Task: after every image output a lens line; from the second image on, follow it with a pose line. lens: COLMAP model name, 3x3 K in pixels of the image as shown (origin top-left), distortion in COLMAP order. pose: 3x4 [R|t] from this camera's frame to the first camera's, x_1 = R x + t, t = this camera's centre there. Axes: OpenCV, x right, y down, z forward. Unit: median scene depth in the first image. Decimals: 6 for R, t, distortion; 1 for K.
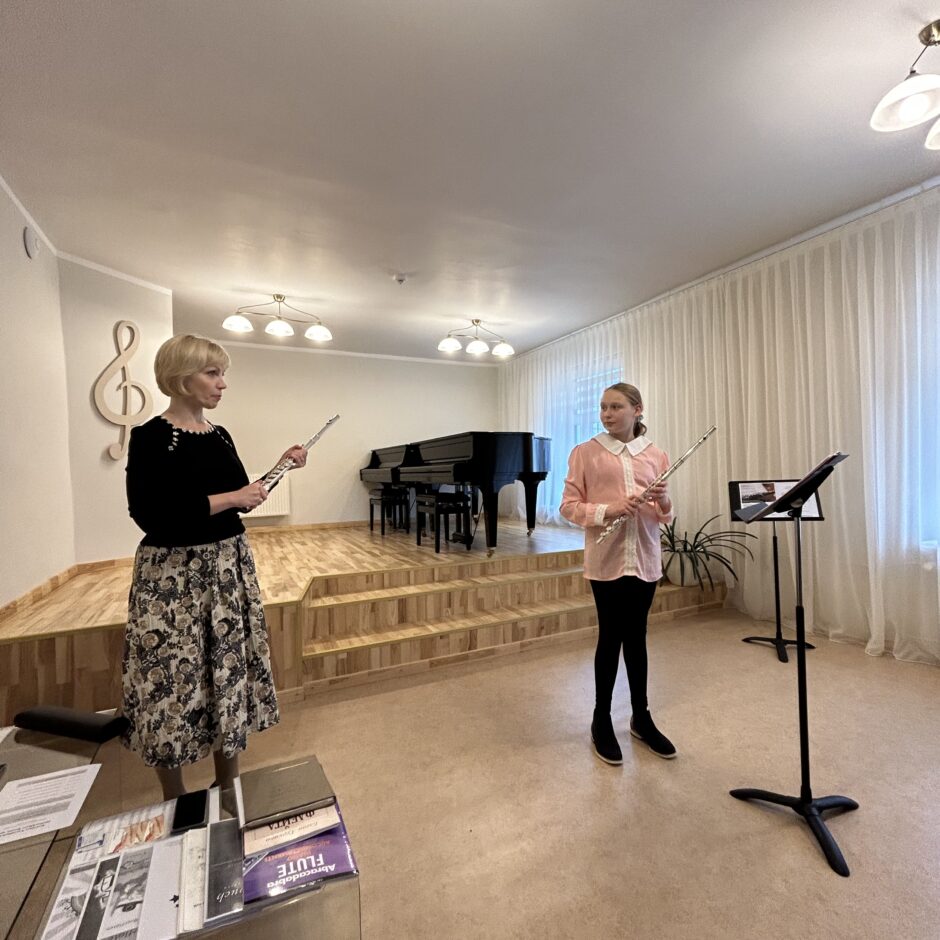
lens RADIAL K [[510.0, 0, 469.6], [0, 510.0, 468.7], [0, 0, 1]] dist [-0.008099, 0.004891]
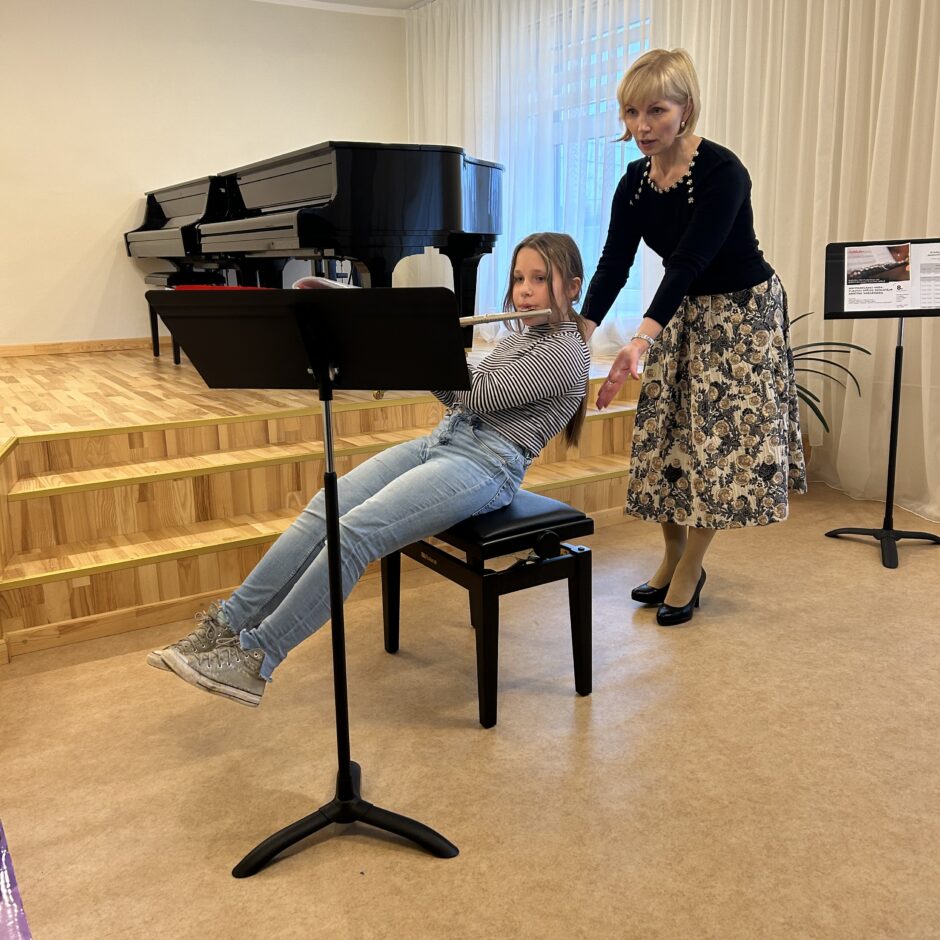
lens RADIAL K [[944.3, 0, 472.3], [0, 944.3, 479.0], [0, 0, 1]] dist [0.019705, 0.000000]
pose [[0.994844, -0.023122, 0.098749, 0.044677], [-0.000839, 0.971757, 0.235984, 0.030013], [-0.101417, -0.234850, 0.966727, 0.040481]]
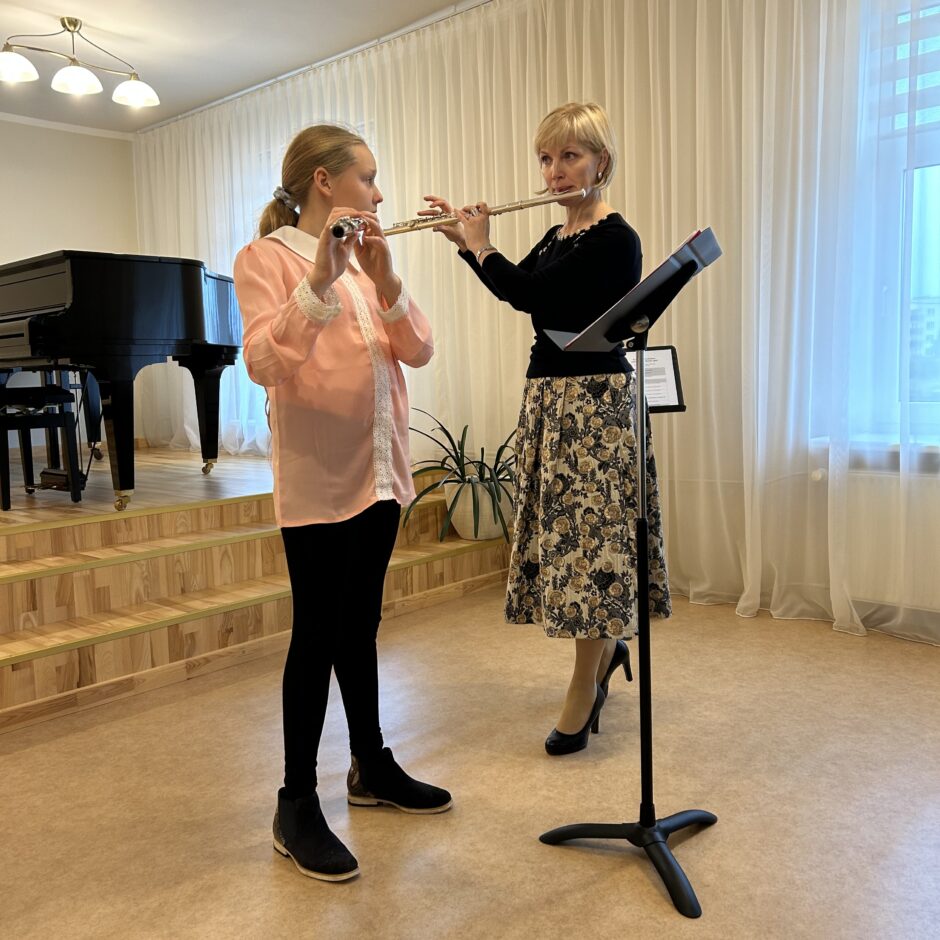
lens RADIAL K [[944.3, 0, 466.6], [0, 944.3, 477.0], [0, 0, 1]] dist [0.019705, 0.000000]
pose [[0.930789, -0.044956, 0.362782, 0.023322], [0.004861, 0.993844, 0.110686, 0.046353], [-0.365525, -0.101261, 0.925277, 0.019591]]
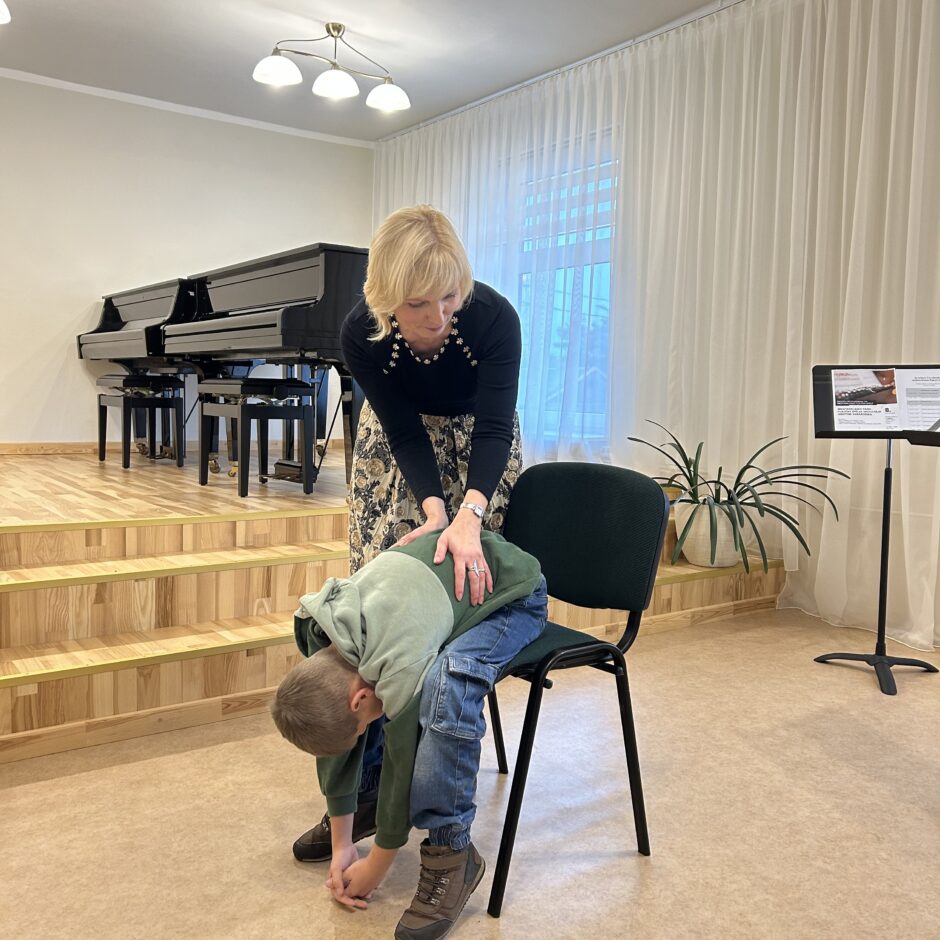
lens RADIAL K [[944.3, 0, 474.8], [0, 944.3, 470.8], [0, 0, 1]] dist [0.019705, 0.000000]
pose [[0.982823, 0.030202, 0.182060, -0.011808], [-0.046736, 0.995092, 0.087225, 0.062972], [-0.178532, -0.094235, 0.979411, 0.087993]]
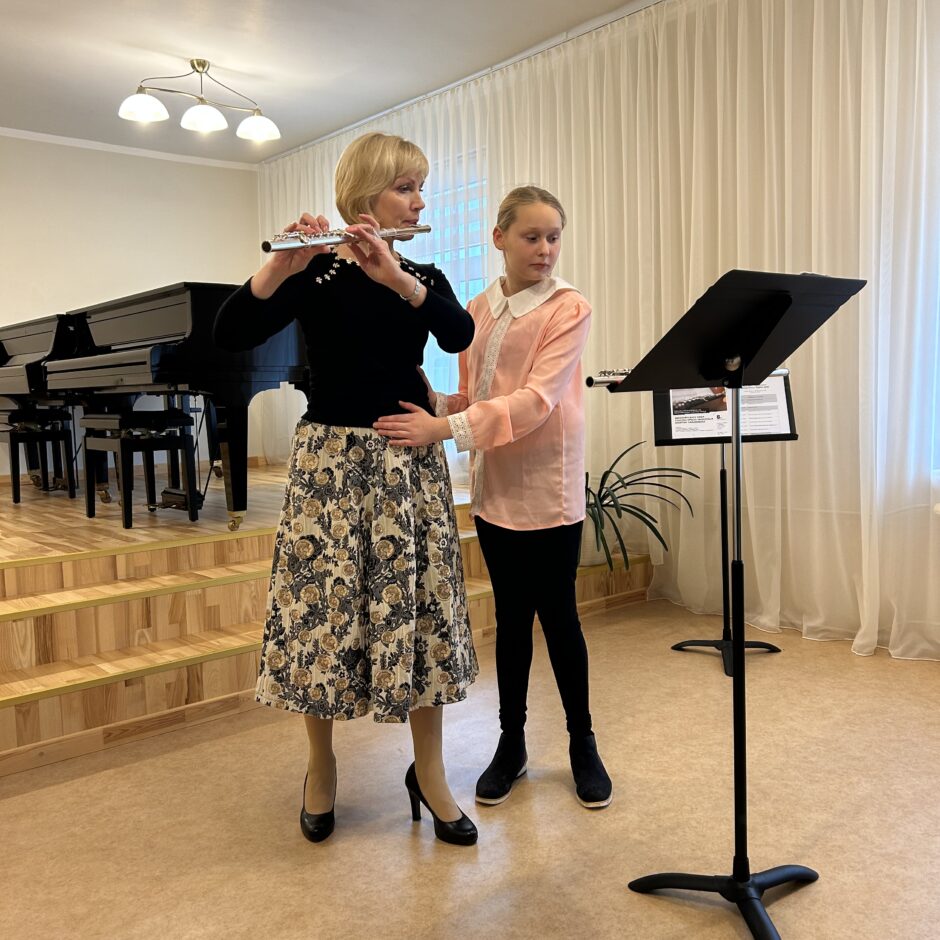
lens RADIAL K [[944.3, 0, 475.1], [0, 944.3, 472.6], [0, 0, 1]] dist [0.019705, 0.000000]
pose [[0.966686, -0.025835, 0.254659, 0.039811], [0.002965, 0.995957, 0.089783, 0.034177], [-0.255949, -0.086037, 0.962854, 0.017661]]
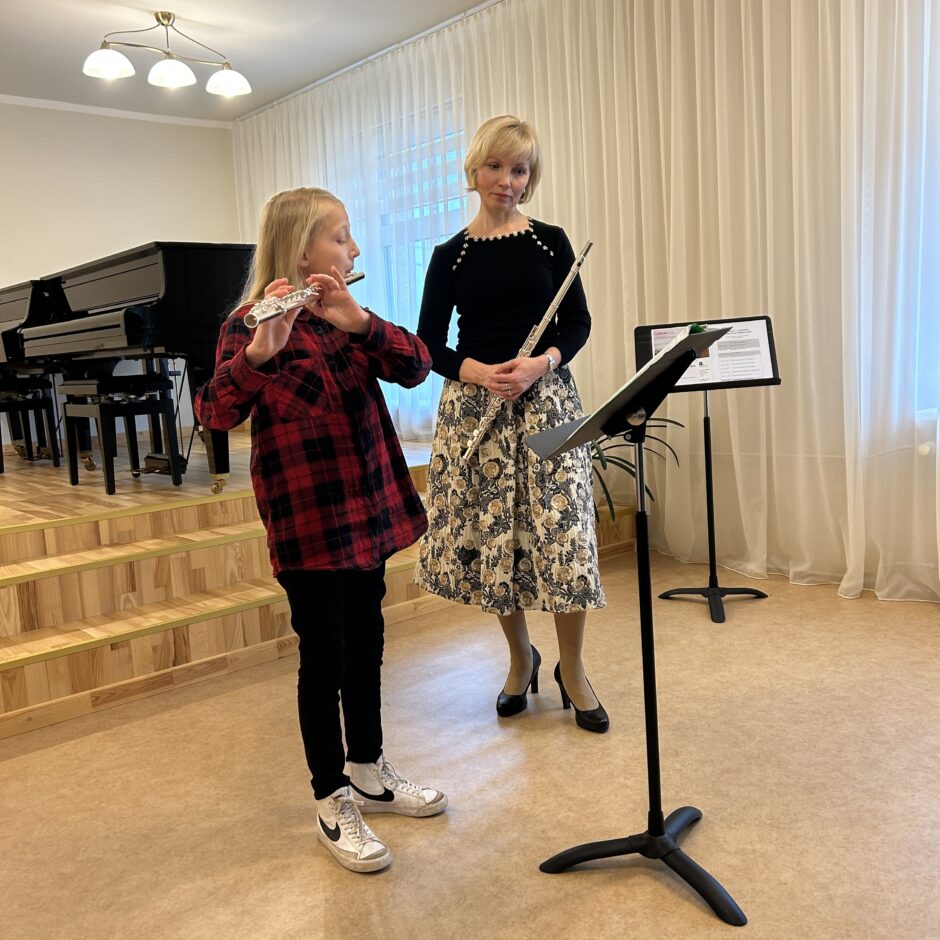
lens RADIAL K [[944.3, 0, 474.1], [0, 944.3, 474.7], [0, 0, 1]] dist [0.019705, 0.000000]
pose [[0.964117, -0.065404, 0.257297, 0.053309], [0.031679, 0.990596, 0.133102, 0.041825], [-0.263582, -0.120175, 0.957122, 0.019912]]
